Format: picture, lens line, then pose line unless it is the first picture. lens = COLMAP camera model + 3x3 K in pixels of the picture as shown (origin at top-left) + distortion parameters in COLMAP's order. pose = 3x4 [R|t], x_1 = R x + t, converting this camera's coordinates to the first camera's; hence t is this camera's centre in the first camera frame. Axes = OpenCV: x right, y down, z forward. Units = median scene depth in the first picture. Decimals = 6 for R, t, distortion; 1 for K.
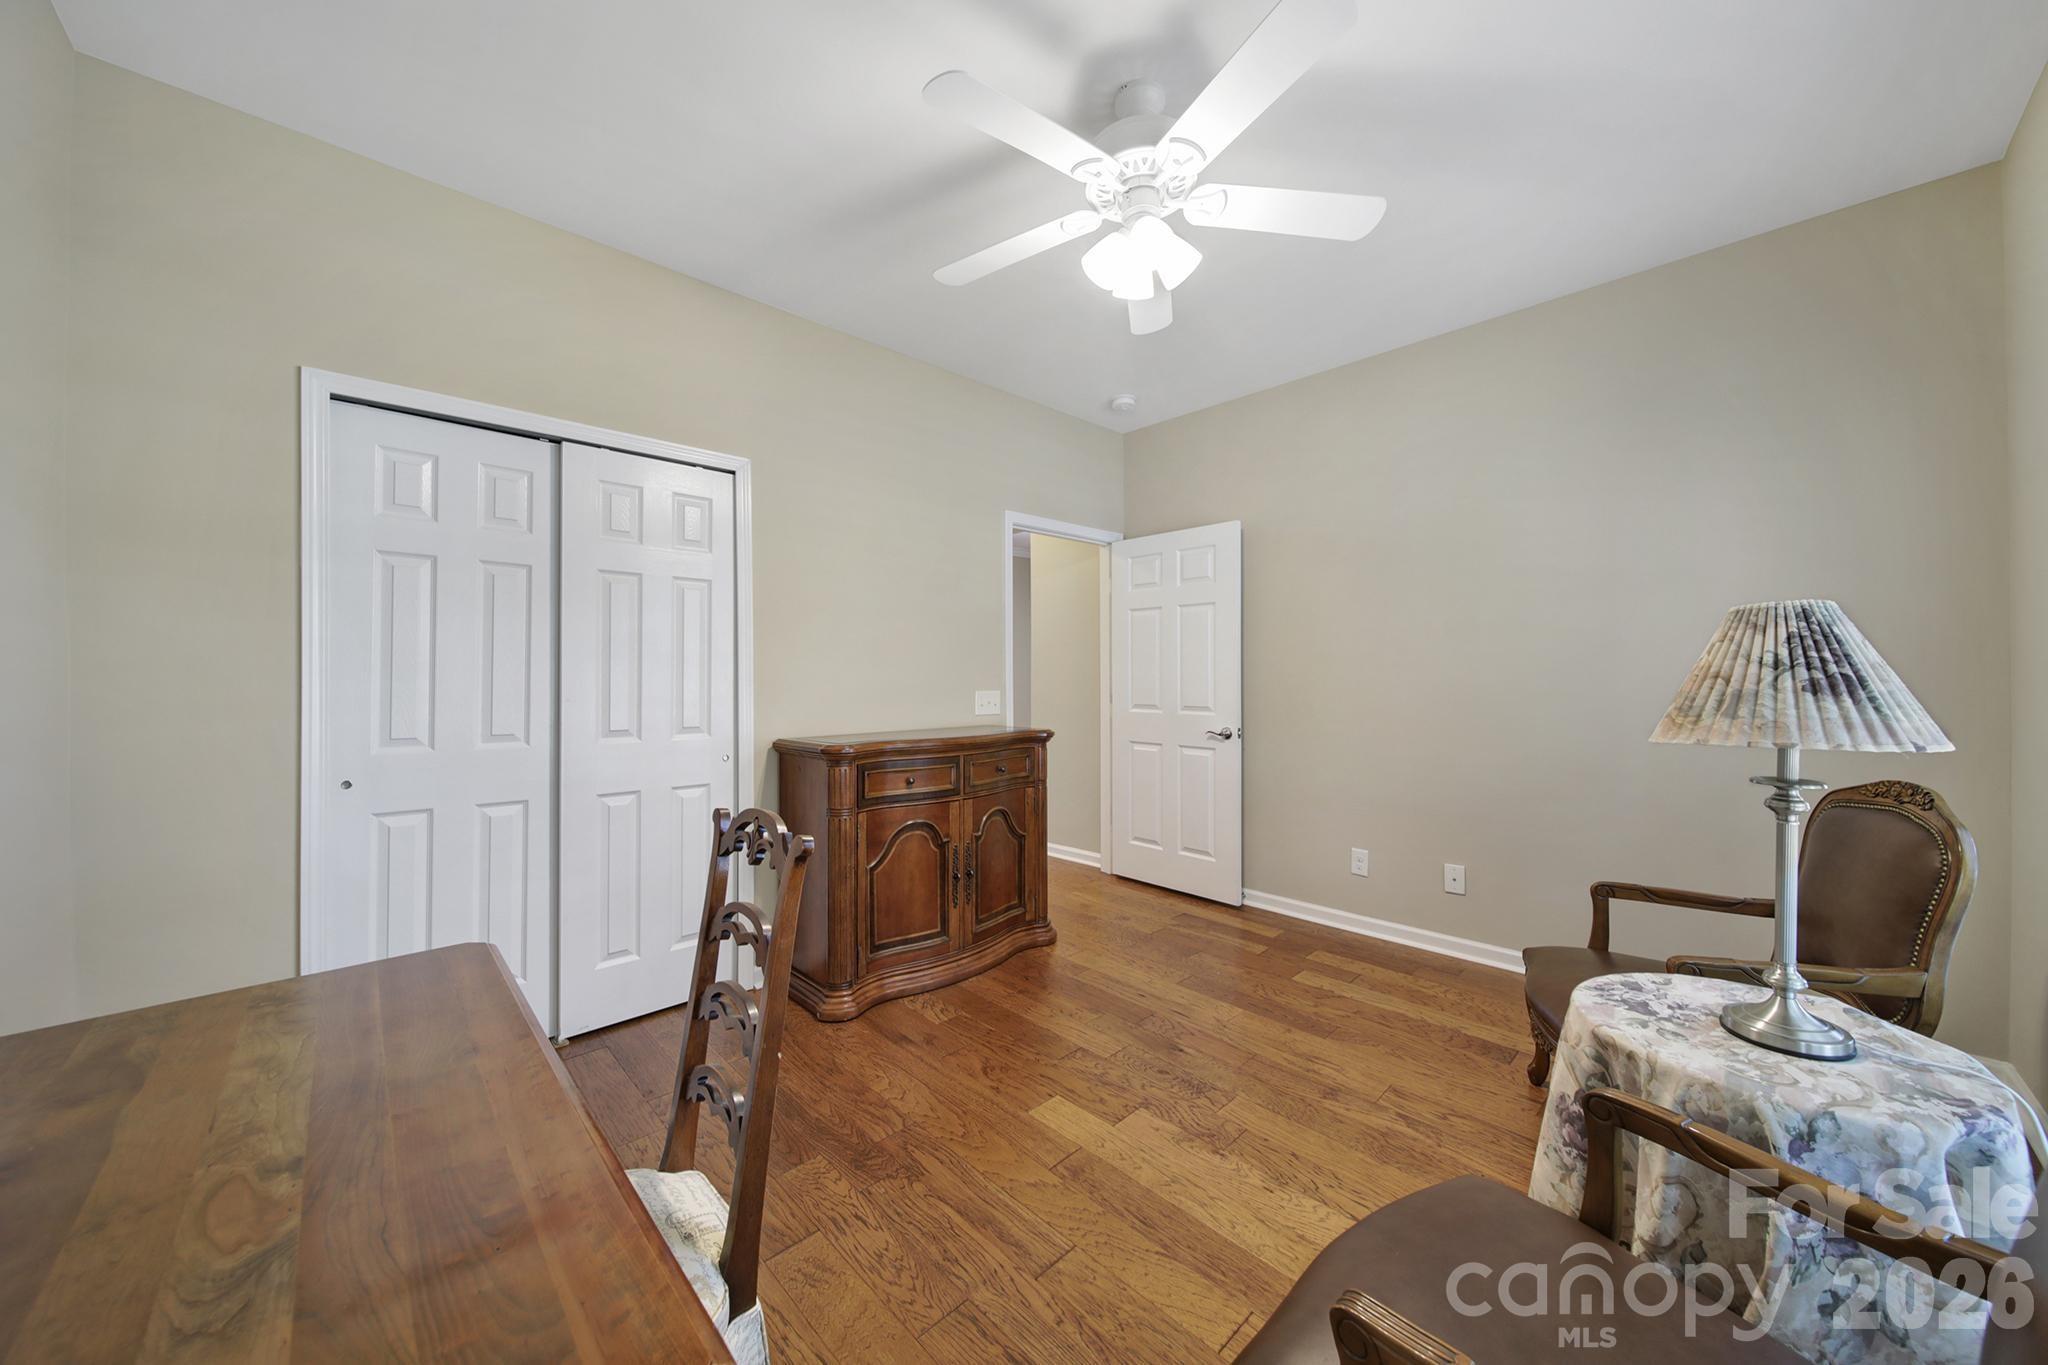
lens RADIAL K [[727.6, 0, 1019.6], [0, 727.6, 676.8], [0, 0, 1]] dist [-0.001308, -0.000114]
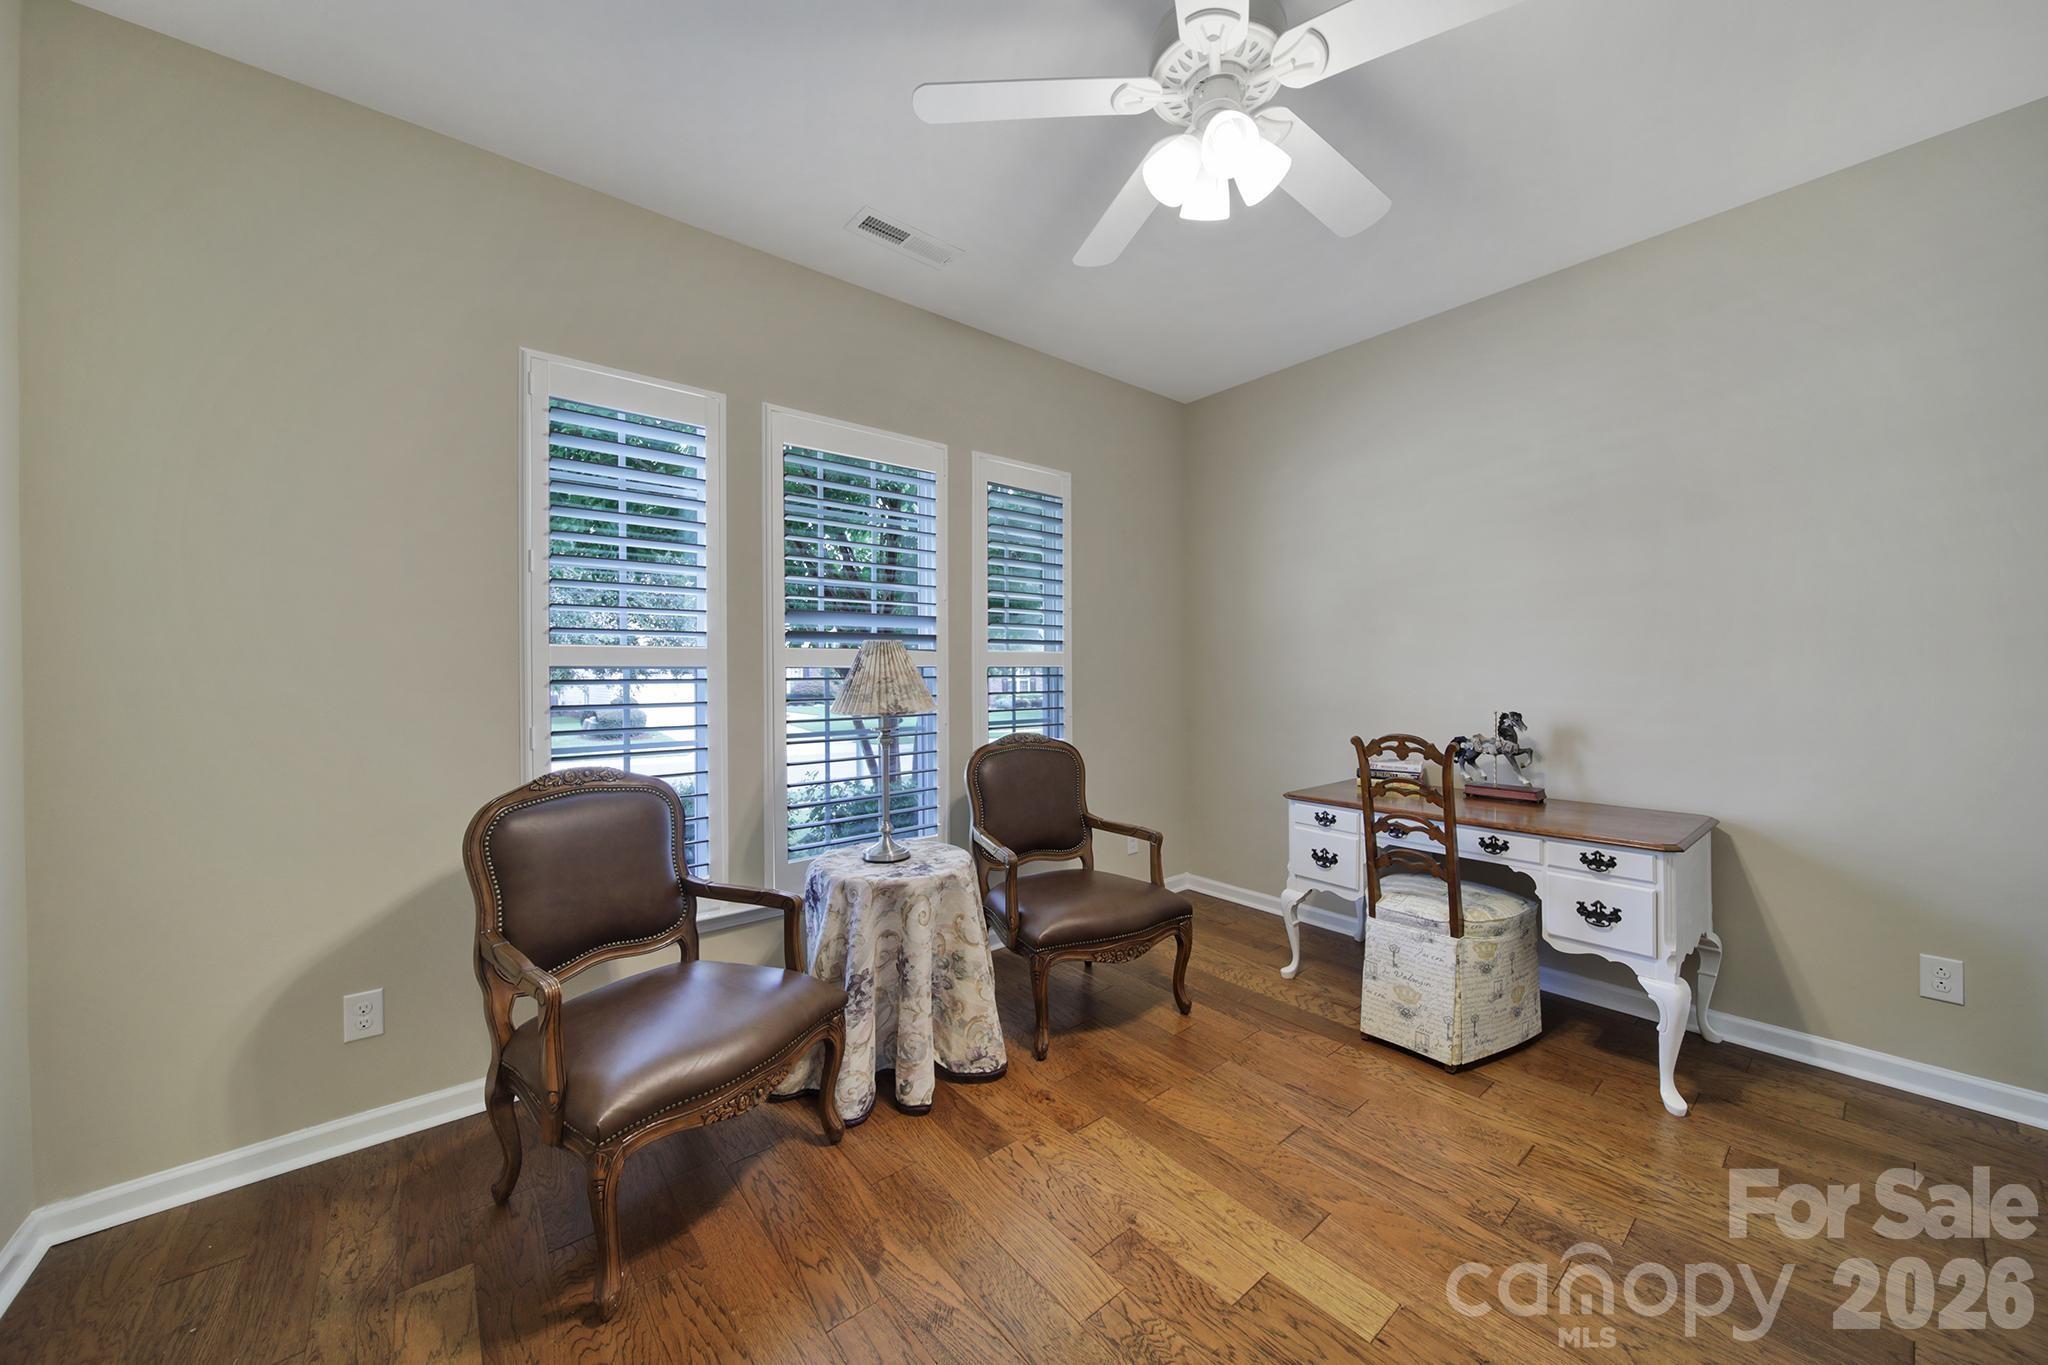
lens RADIAL K [[727.6, 0, 1019.6], [0, 727.6, 676.8], [0, 0, 1]] dist [-0.001308, -0.000114]
pose [[-0.997227, 0.005854, 0.074183, 0.360415], [0.005560, 0.999976, -0.004173, 0.009009], [-0.074206, -0.003749, -0.997236, 1.962732]]
